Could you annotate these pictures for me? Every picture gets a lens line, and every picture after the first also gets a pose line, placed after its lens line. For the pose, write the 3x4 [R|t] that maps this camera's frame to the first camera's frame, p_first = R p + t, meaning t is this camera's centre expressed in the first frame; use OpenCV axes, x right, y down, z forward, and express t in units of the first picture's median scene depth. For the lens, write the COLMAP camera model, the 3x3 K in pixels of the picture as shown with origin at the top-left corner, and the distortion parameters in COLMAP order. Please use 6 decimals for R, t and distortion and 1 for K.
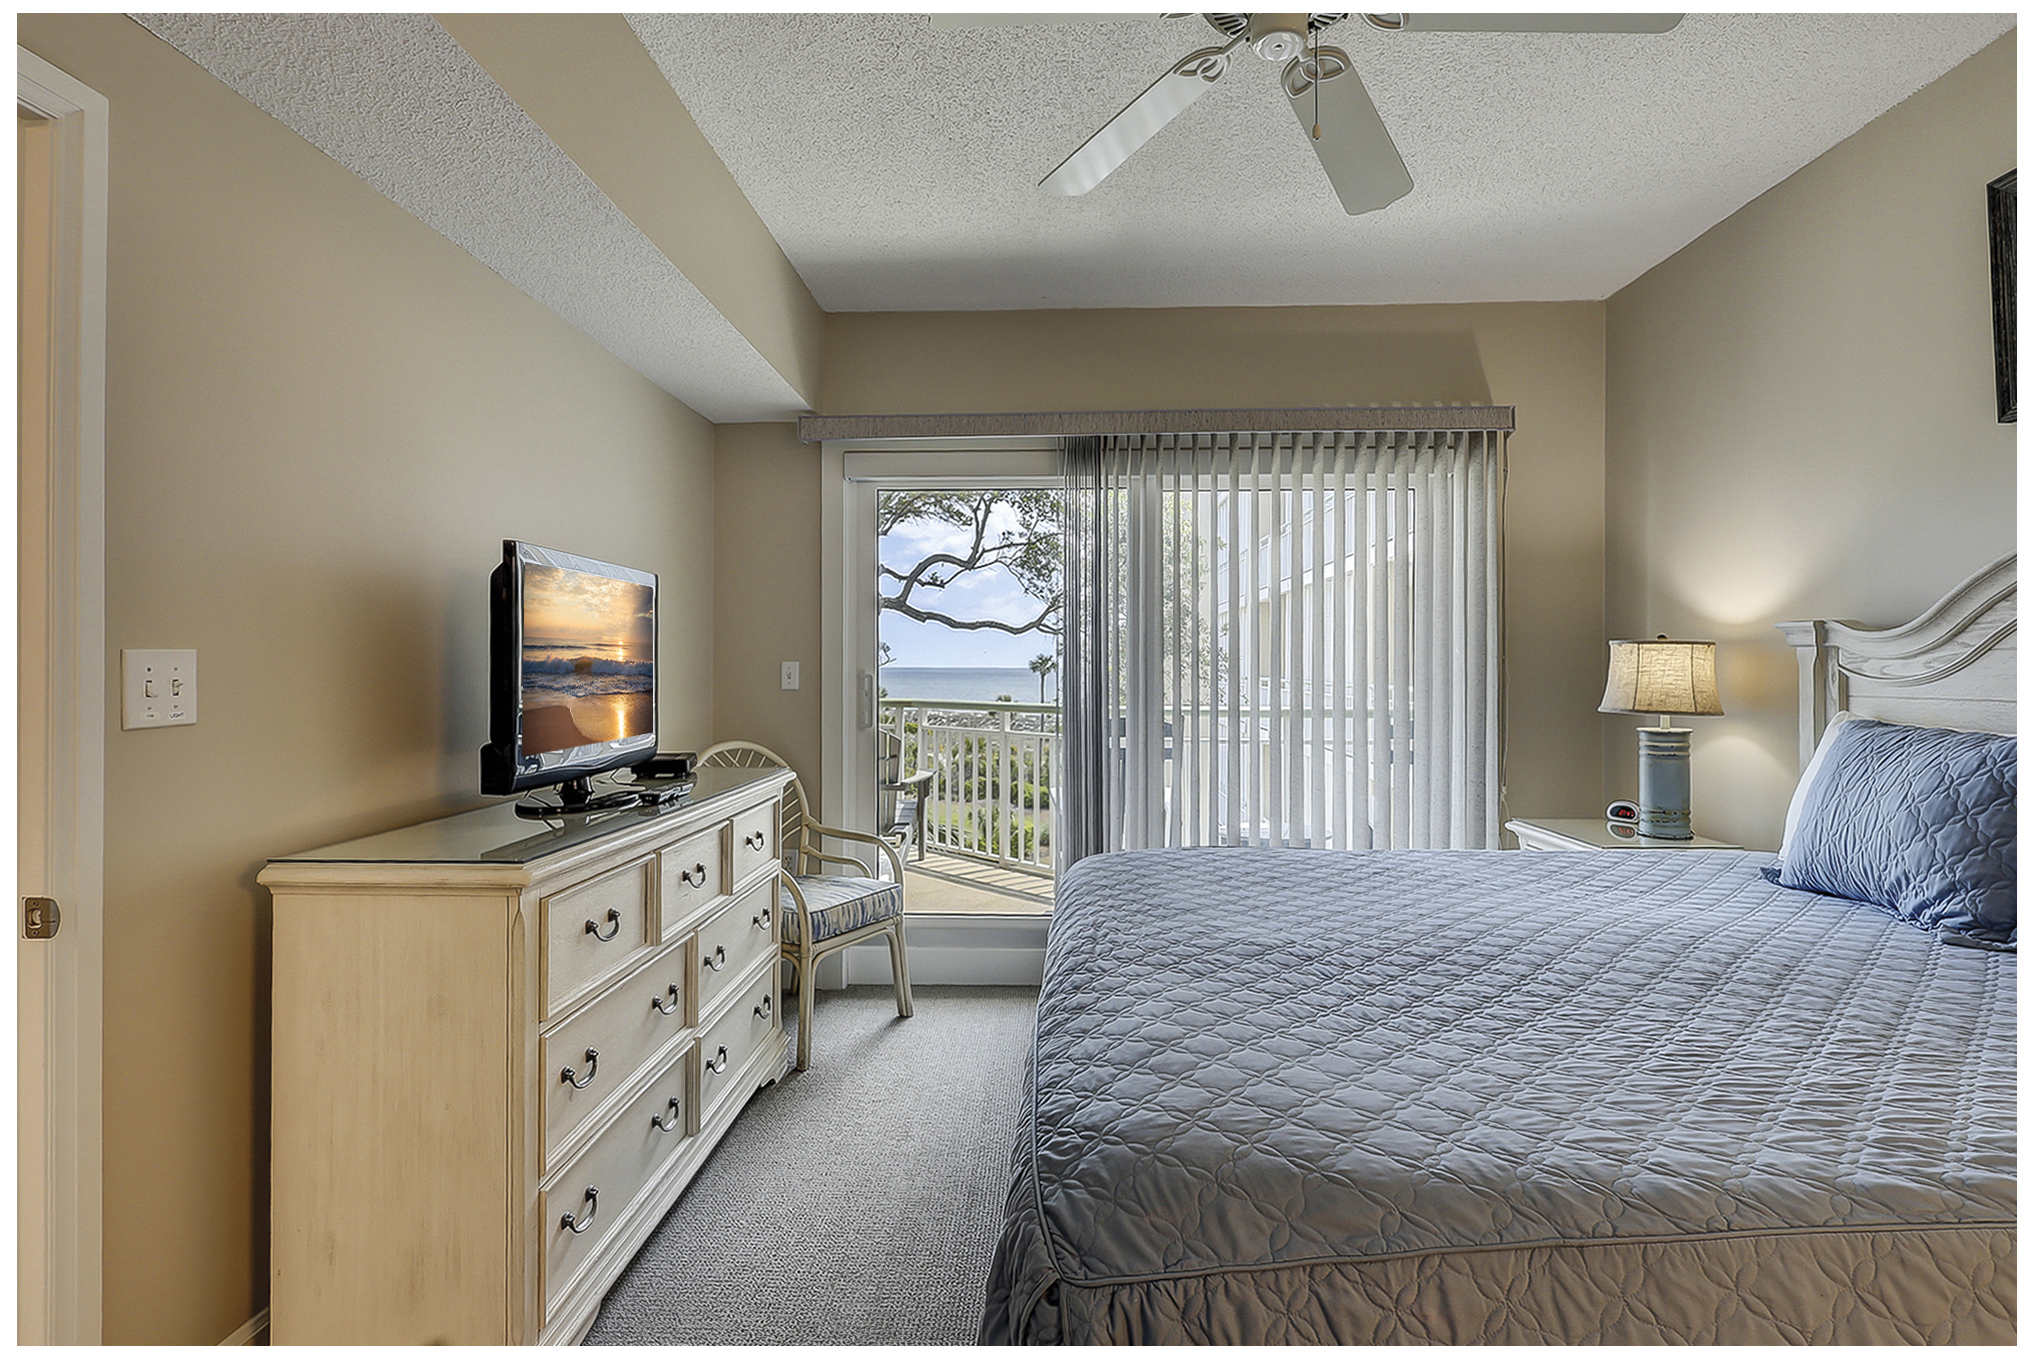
lens RADIAL K [[1019.3, 0, 1008.7], [0, 1019.3, 654.1], [0, 0, 1]] dist [0.001839, 0.000640]
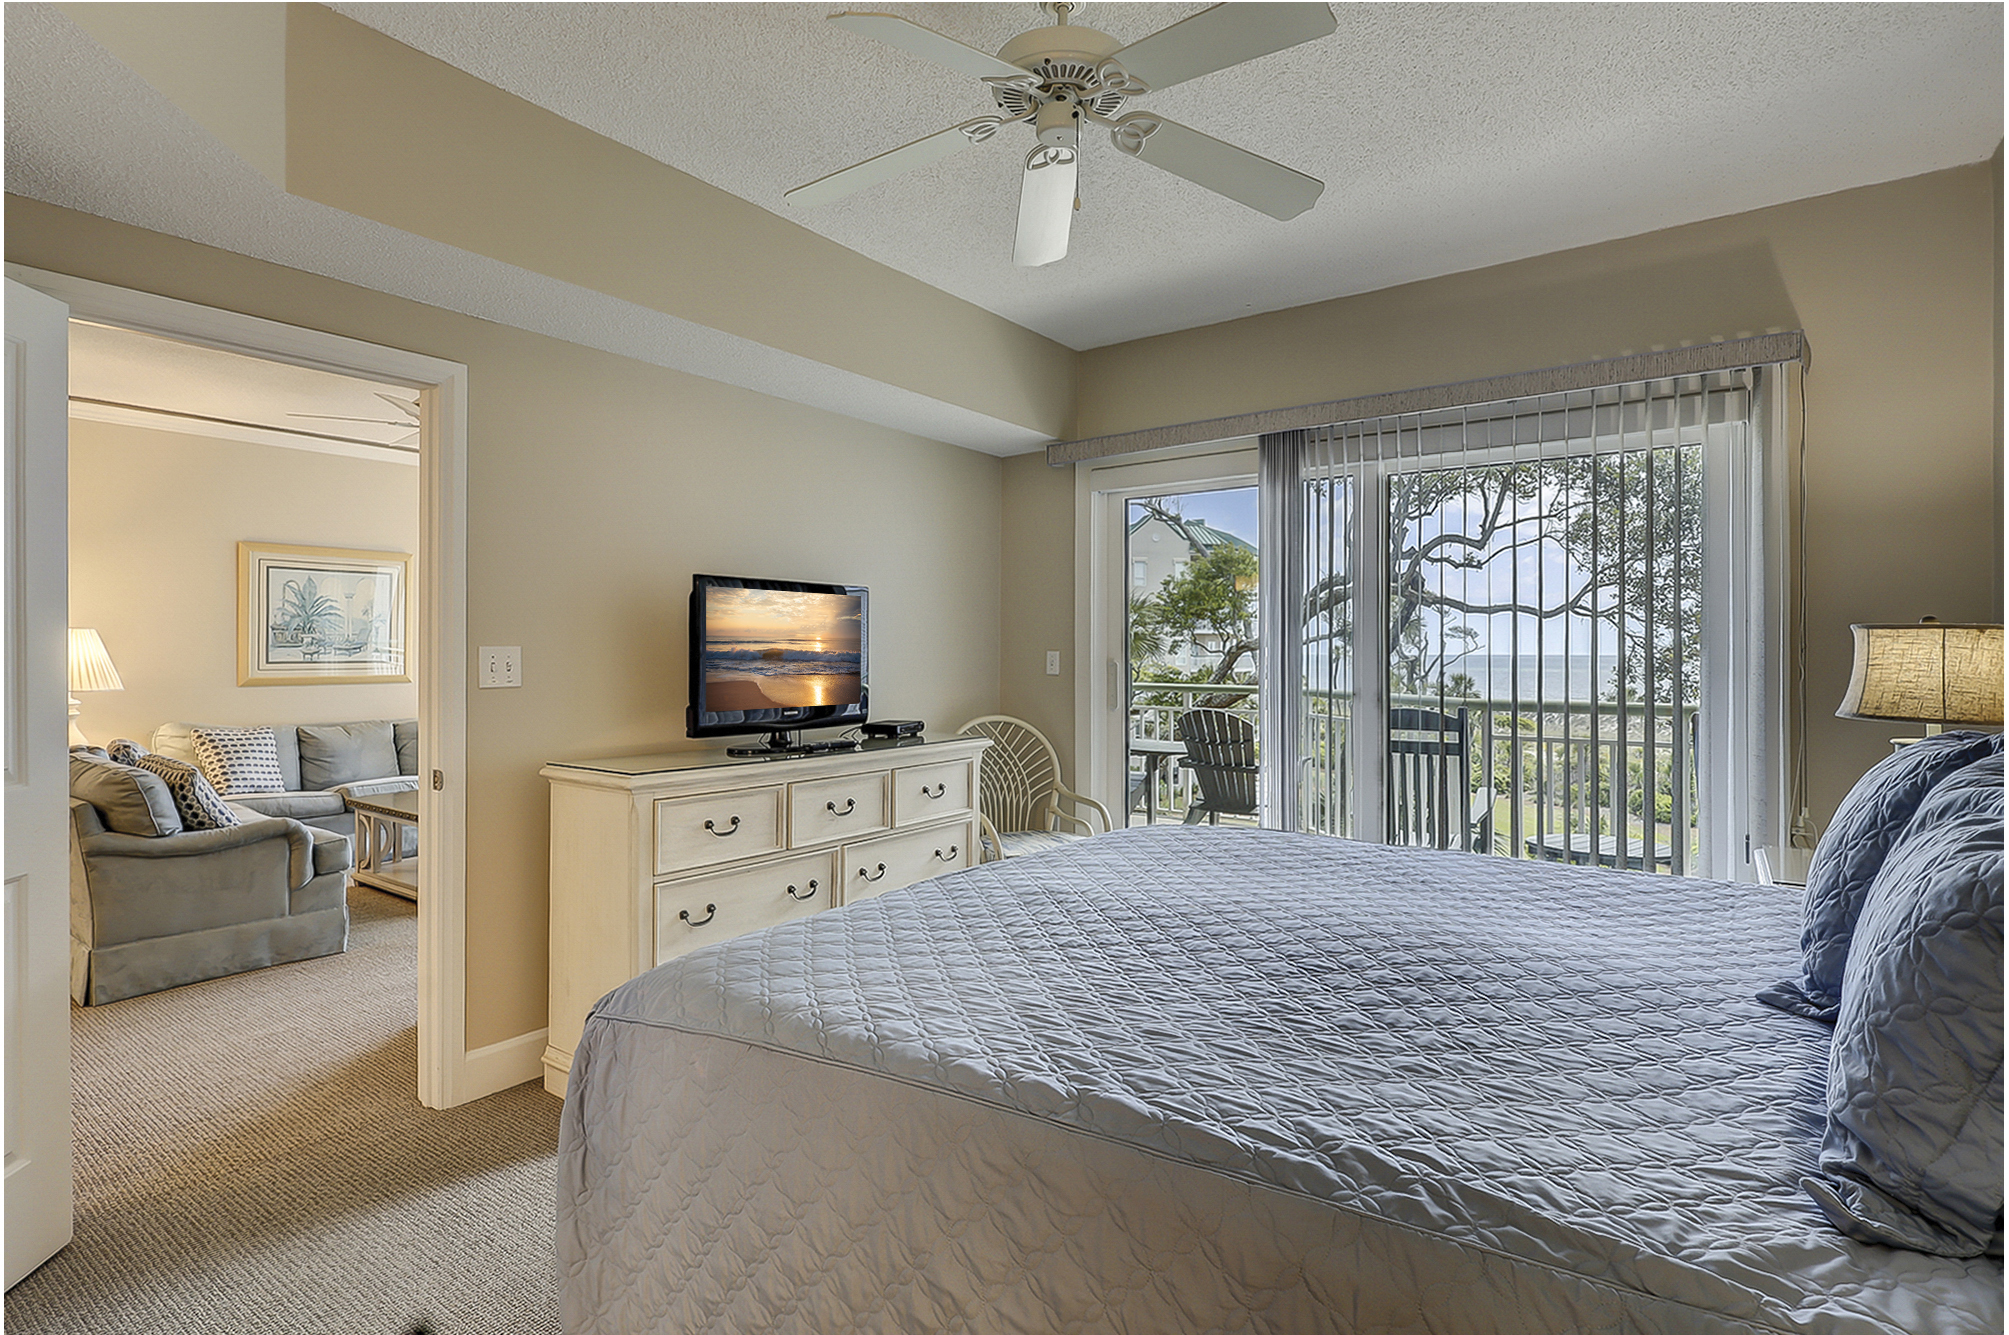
lens RADIAL K [[1006.8, 0, 996.3], [0, 1006.8, 640.9], [0, 0, 1]] dist [0.001839, 0.000640]
pose [[0.824072, -0.005246, -0.566461, 0.687492], [0.005309, 0.999985, -0.001537, -0.004176], [0.566460, -0.001740, 0.824087, -0.006600]]
